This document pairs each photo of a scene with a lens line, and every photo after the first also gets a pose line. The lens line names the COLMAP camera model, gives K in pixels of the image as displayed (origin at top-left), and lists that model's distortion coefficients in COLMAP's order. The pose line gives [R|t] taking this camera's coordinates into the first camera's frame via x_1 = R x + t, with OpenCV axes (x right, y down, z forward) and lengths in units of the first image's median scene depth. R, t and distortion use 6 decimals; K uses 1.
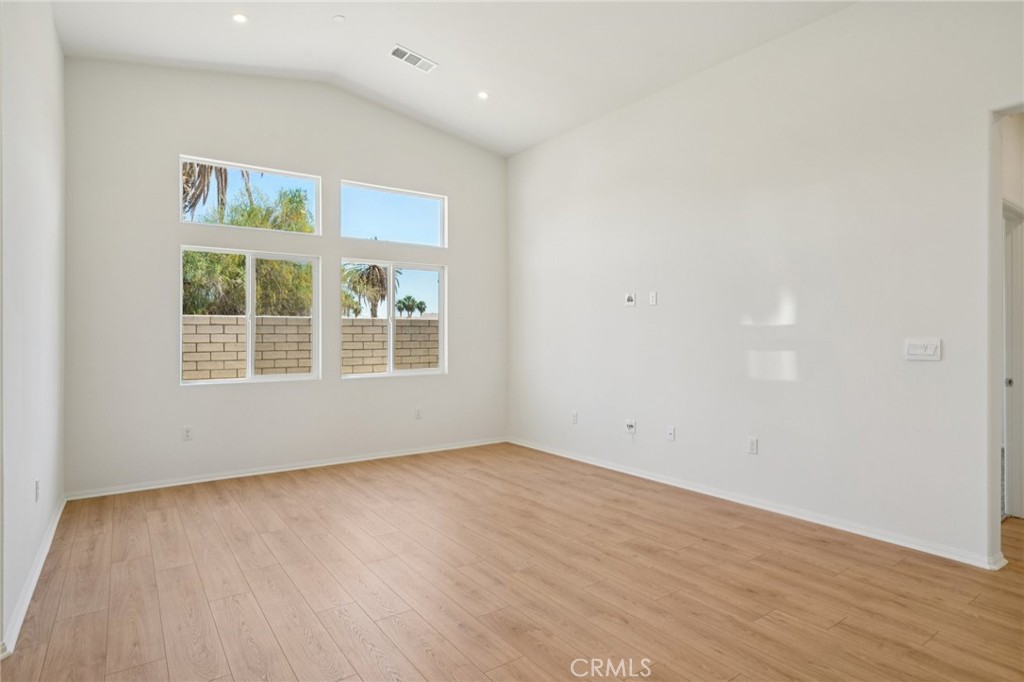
lens RADIAL K [[551.5, 0, 505.7], [0, 551.5, 333.4], [0, 0, 1]] dist [-0.029524, 0.013429]
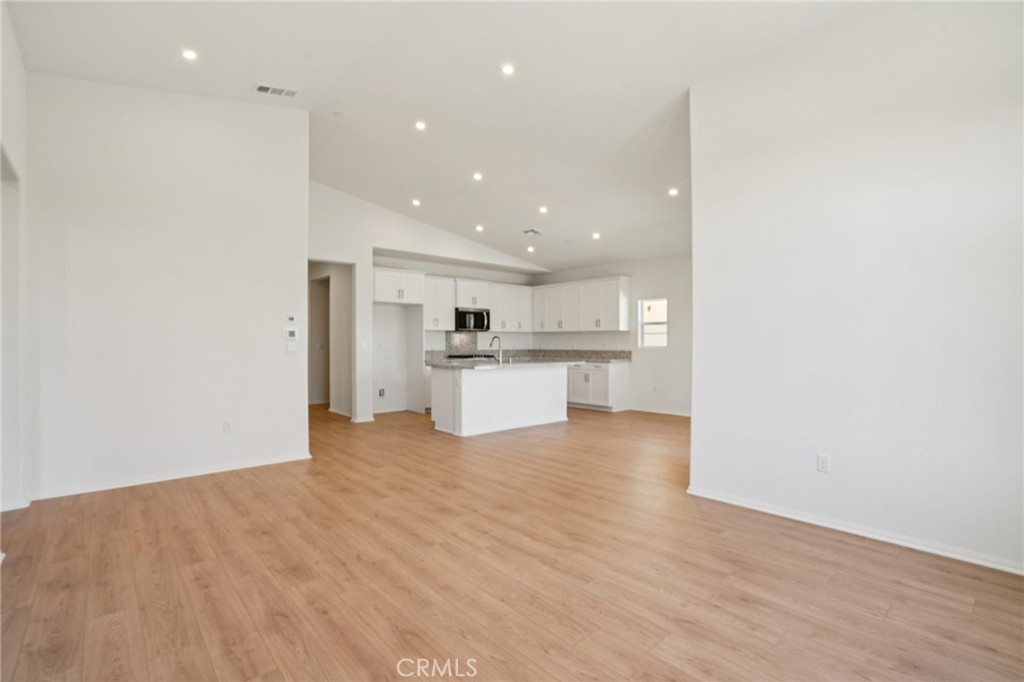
lens RADIAL K [[476.5, 0, 510.5], [0, 476.5, 345.8], [0, 0, 1]] dist [-0.042935, 0.012535]
pose [[-0.993782, 0.001531, -0.111330, -0.013842], [0.001289, 0.999997, 0.002249, 0.007896], [0.111333, 0.002091, -0.993781, 1.407922]]
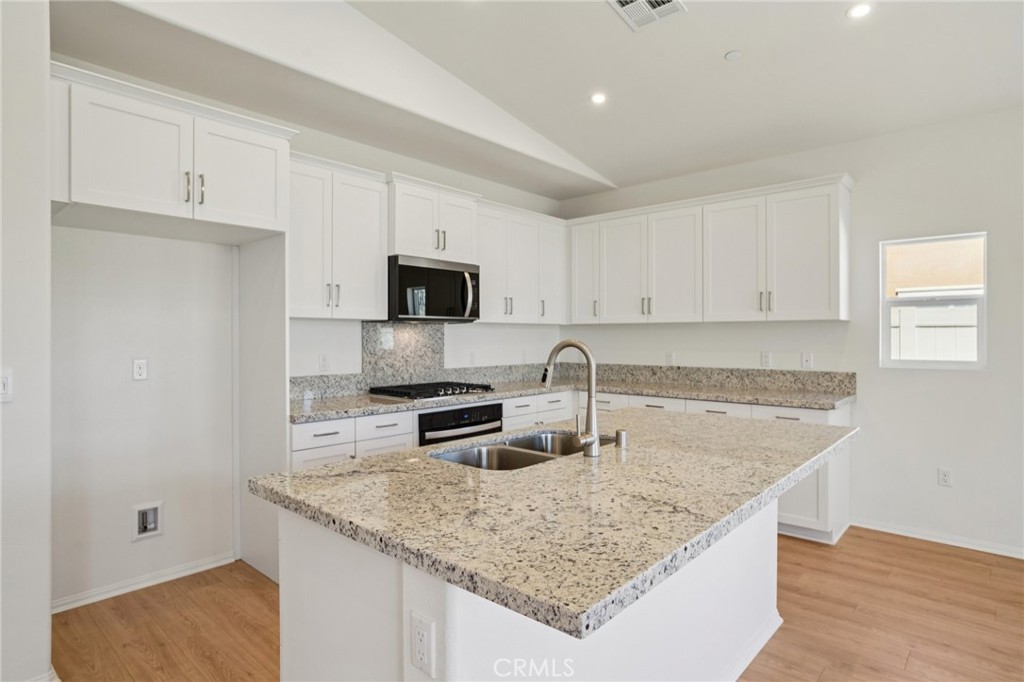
lens RADIAL K [[551.5, 0, 512.5], [0, 551.5, 336.0], [0, 0, 1]] dist [-0.029524, 0.013429]
pose [[-0.975077, 0.001955, -0.221859, -0.002244], [0.003477, 0.999973, -0.006472, -0.023537], [0.221840, -0.007083, -0.975057, 0.146289]]
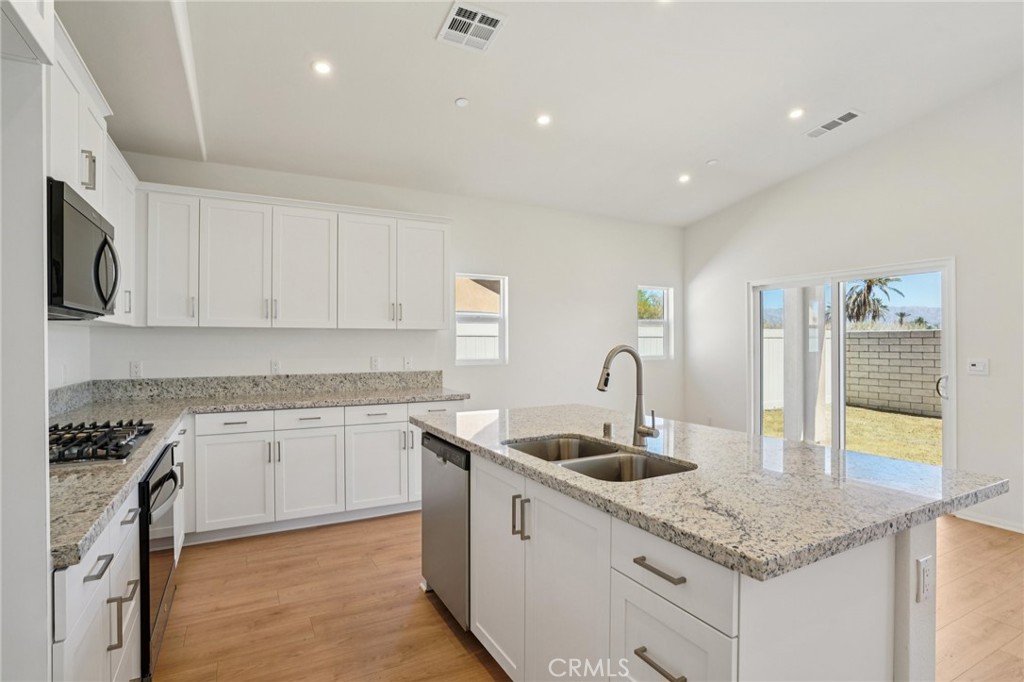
lens RADIAL K [[505.9, 0, 505.9], [0, 505.9, 343.2], [0, 0, 1]] dist [-0.038898, 0.005075]
pose [[-0.129395, 0.001934, -0.991591, 0.325633], [0.007074, 0.999974, 0.001027, -0.026305], [0.991568, -0.006882, -0.129405, -0.346837]]
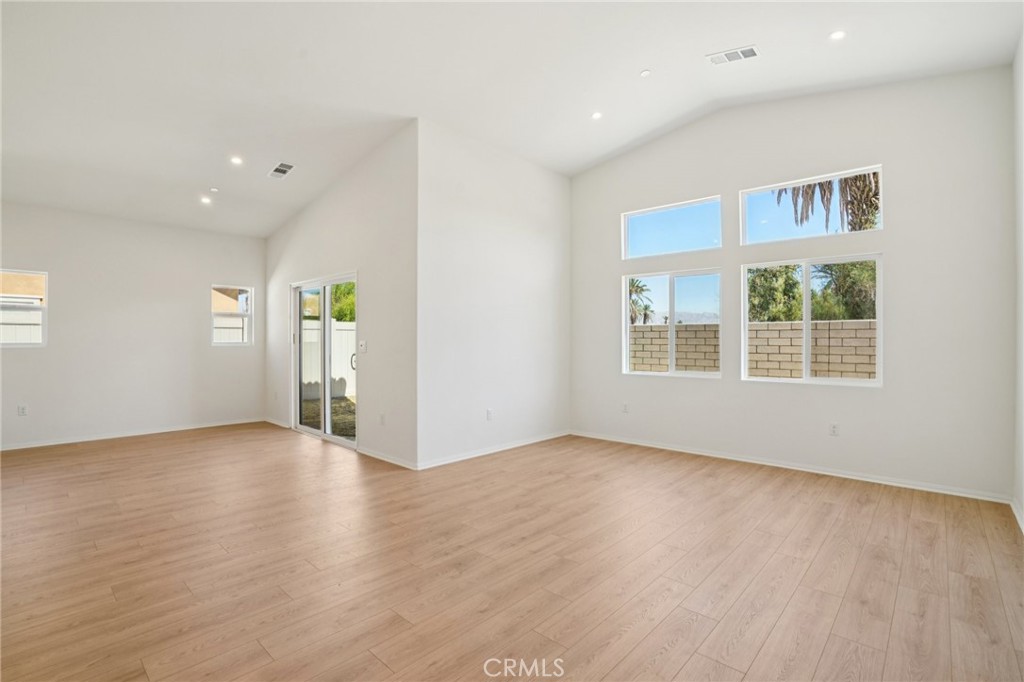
lens RADIAL K [[476.5, 0, 508.2], [0, 476.5, 337.1], [0, 0, 1]] dist [-0.042935, 0.012535]
pose [[0.204787, -0.003068, -0.978802, 0.637051], [0.001727, 0.999995, -0.002773, 0.002084], [0.978805, -0.001123, 0.204792, 0.494708]]
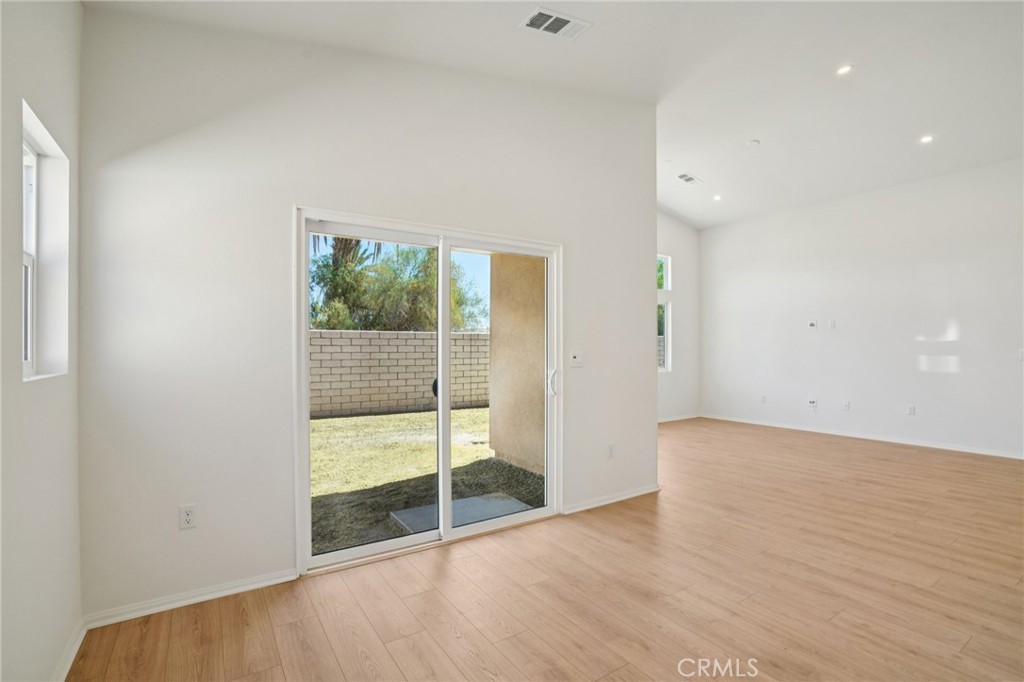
lens RADIAL K [[476.5, 0, 510.0], [0, 476.5, 347.8], [0, 0, 1]] dist [-0.042935, 0.012535]
pose [[0.999637, 0.000840, -0.026911, -0.758465], [-0.000686, 0.999984, 0.005700, -0.001236], [0.026915, -0.005679, 0.999622, -0.495183]]
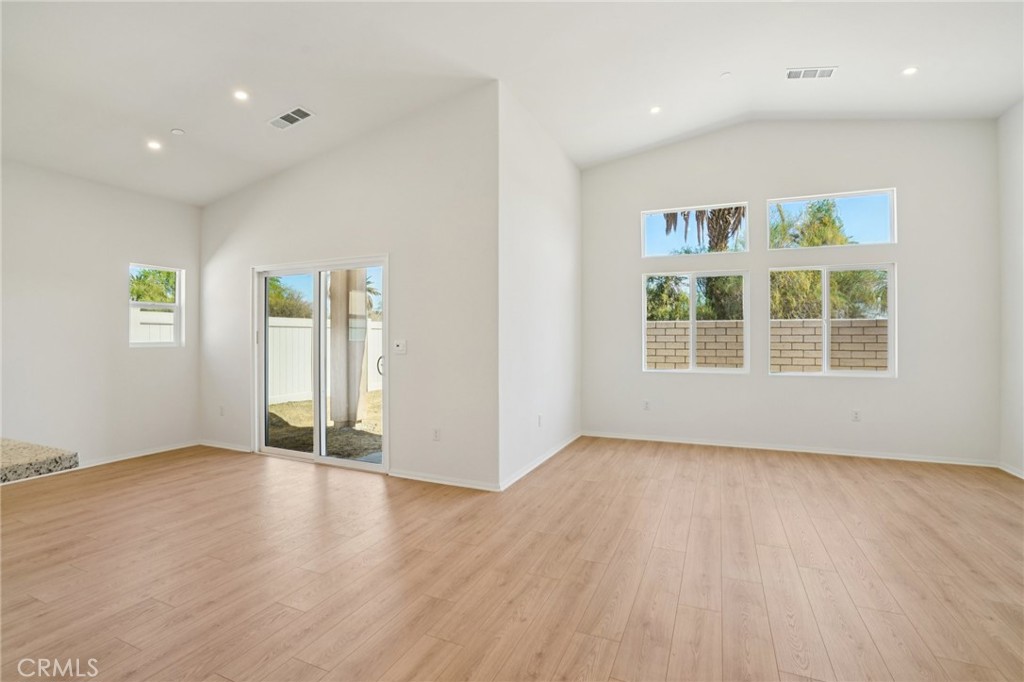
lens RADIAL K [[476.5, 0, 505.5], [0, 476.5, 333.8], [0, 0, 1]] dist [-0.042935, 0.012535]
pose [[0.509917, -0.003986, -0.860214, 0.336210], [0.002989, 0.999991, -0.002862, -0.001557], [0.860218, -0.001112, 0.509925, 0.049274]]
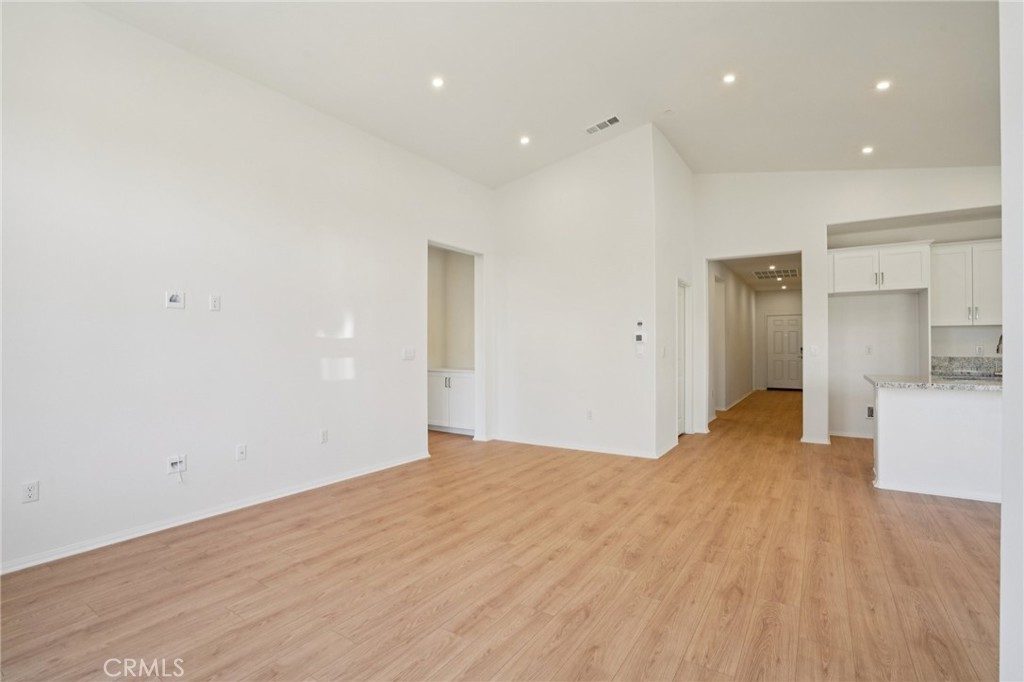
lens RADIAL K [[476.5, 0, 507.4], [0, 476.5, 342.6], [0, 0, 1]] dist [-0.042935, 0.012535]
pose [[-0.358233, 0.010112, 0.933577, -0.657934], [-0.001150, 0.999936, -0.011272, 0.007249], [-0.933631, -0.005111, -0.358199, 0.959179]]
